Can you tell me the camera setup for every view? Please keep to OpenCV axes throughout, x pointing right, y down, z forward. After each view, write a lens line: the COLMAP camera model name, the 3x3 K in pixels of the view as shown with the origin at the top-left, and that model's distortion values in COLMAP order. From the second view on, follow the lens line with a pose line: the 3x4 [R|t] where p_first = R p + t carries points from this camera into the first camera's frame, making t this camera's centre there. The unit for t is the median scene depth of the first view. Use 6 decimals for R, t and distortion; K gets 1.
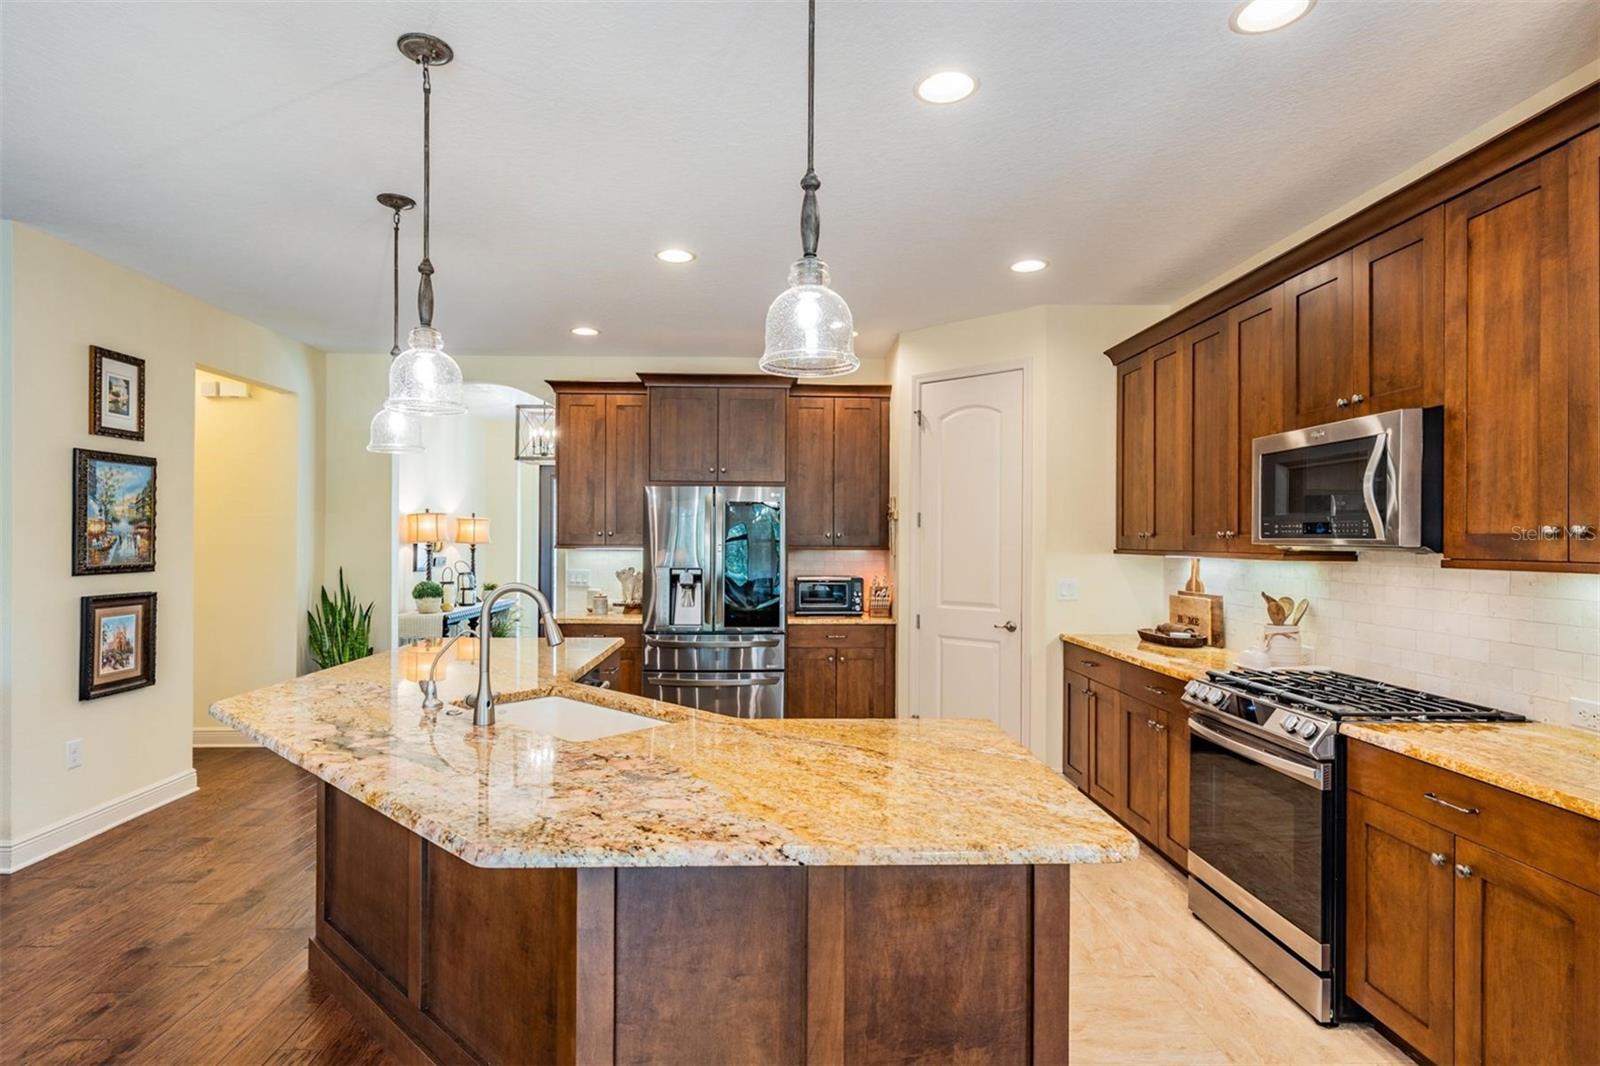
lens RADIAL K [[824.1, 0, 787.5], [0, 824.1, 539.2], [0, 0, 1]] dist [0.000726, -0.000718]
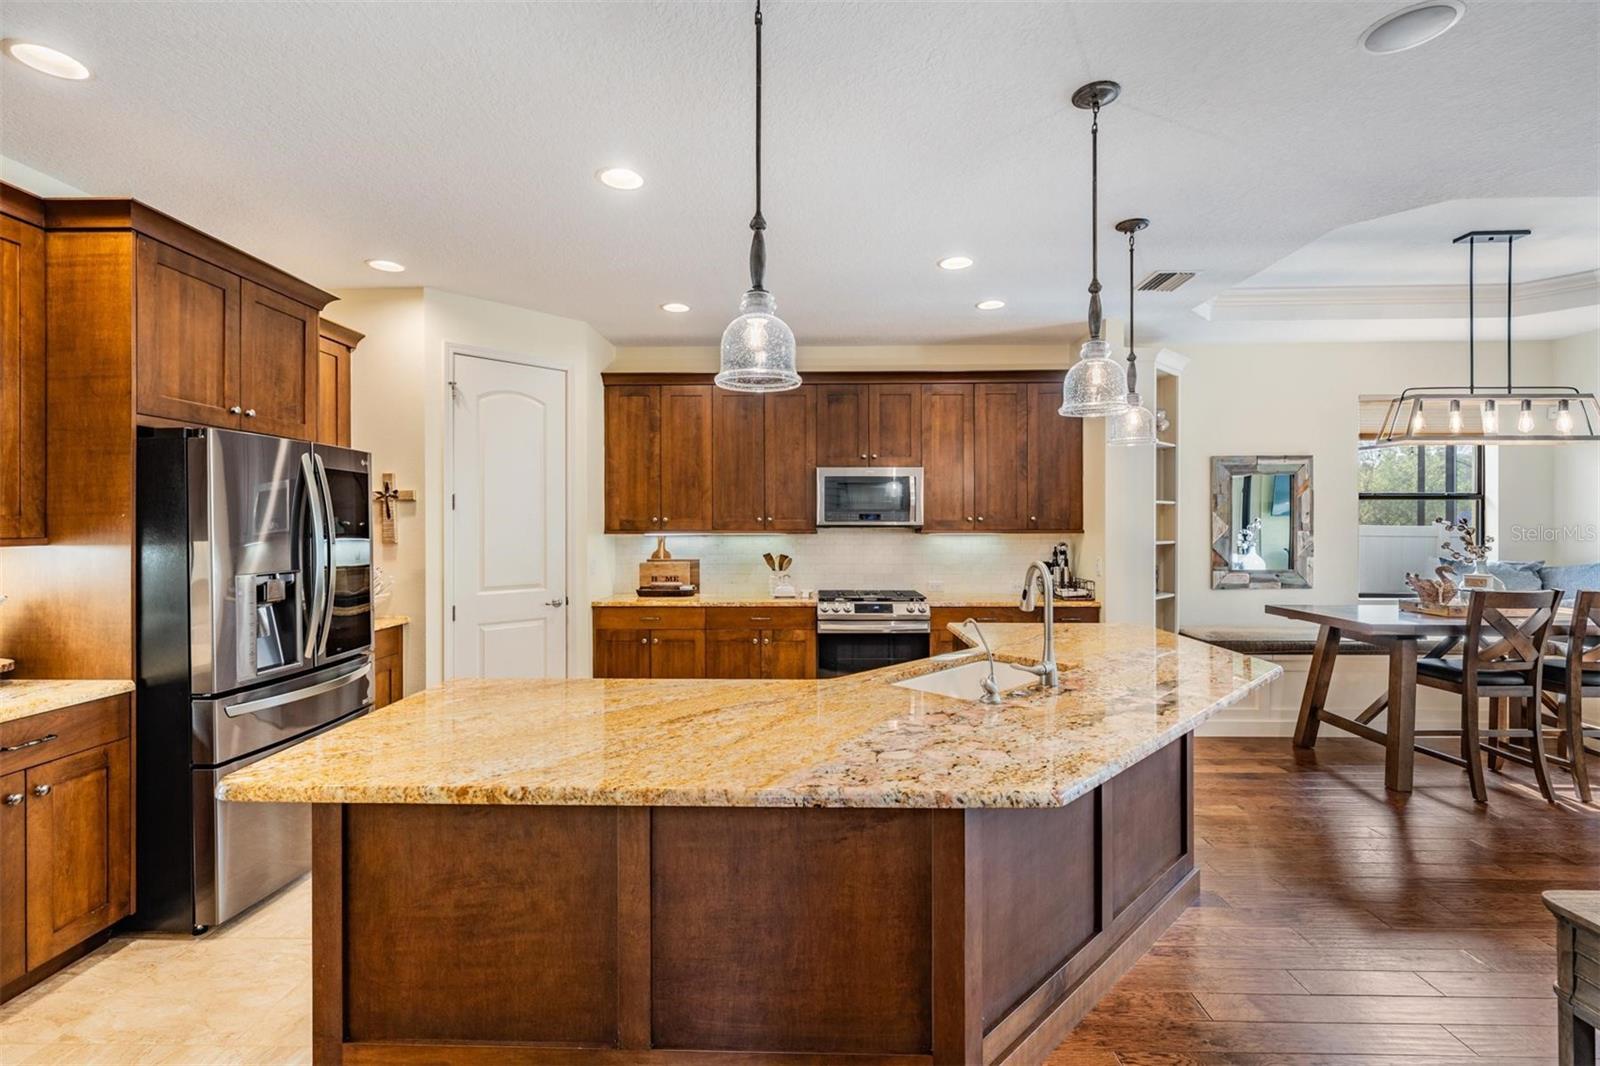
lens RADIAL K [[700.6, 0, 797.5], [0, 700.6, 525.3], [0, 0, 1]] dist [-0.000999, 0.000279]
pose [[0.048211, -0.008190, 0.998804, -1.008975], [0.001998, 0.999965, 0.008103, -0.006126], [-0.998835, 0.001605, 0.048226, 0.988899]]
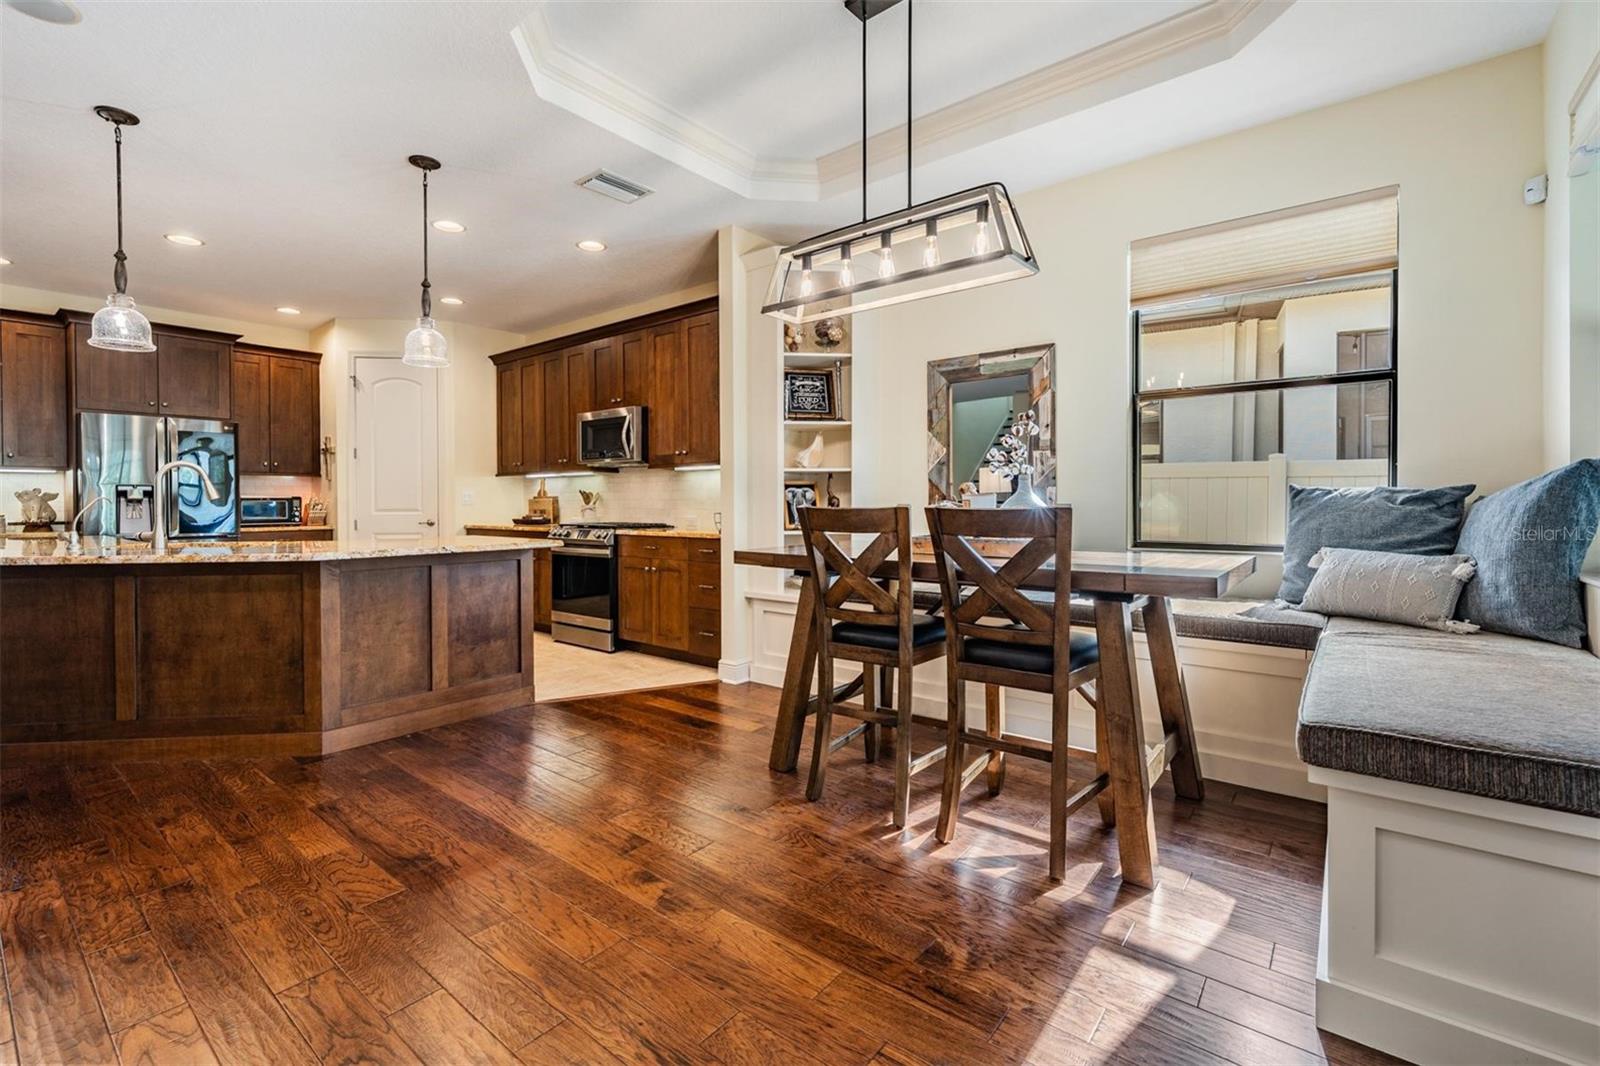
lens RADIAL K [[691.6, 0, 801.3], [0, 691.6, 505.9], [0, 0, 1]] dist [0.003194, -0.001614]
pose [[0.641666, -0.014021, 0.766856, -0.445074], [0.008705, 0.999902, 0.010998, 0.103035], [-0.766935, -0.000382, 0.641725, -0.601073]]
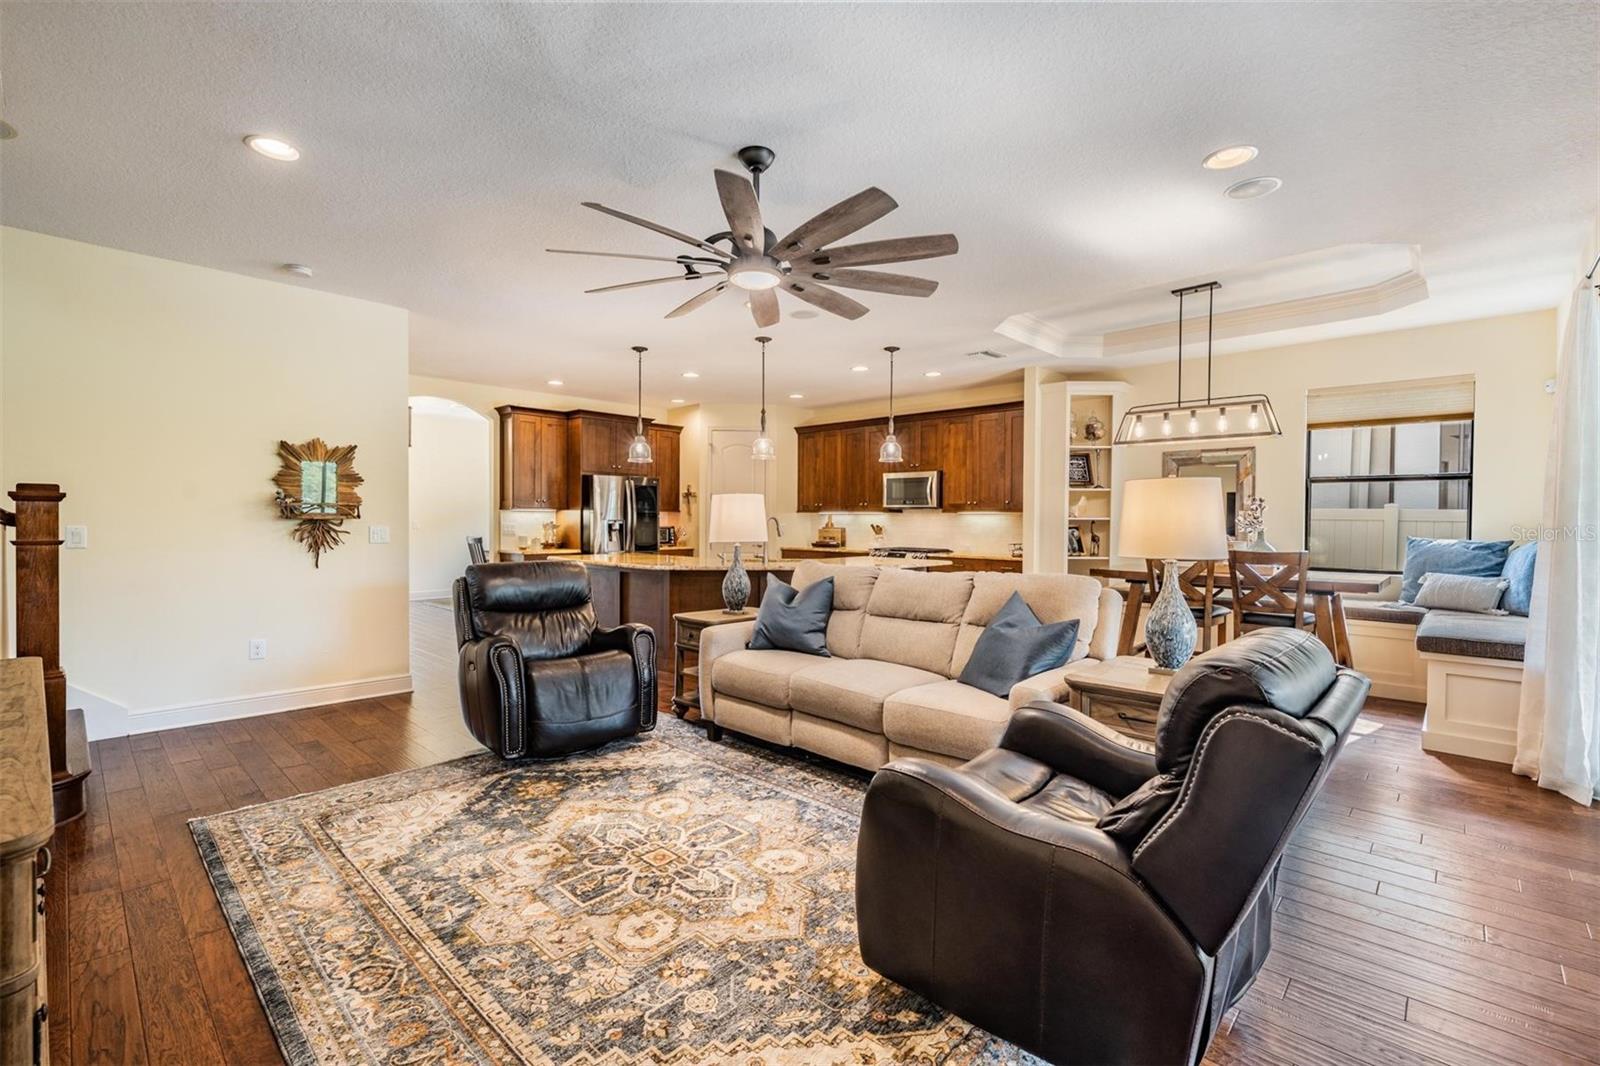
lens RADIAL K [[700.6, 0, 796.7], [0, 700.6, 530.8], [0, 0, 1]] dist [-0.000999, 0.000279]
pose [[0.706505, -0.013685, 0.707576, -1.575804], [-0.001993, 0.999771, 0.021326, 0.040266], [-0.707705, -0.016477, 0.706316, -0.658428]]
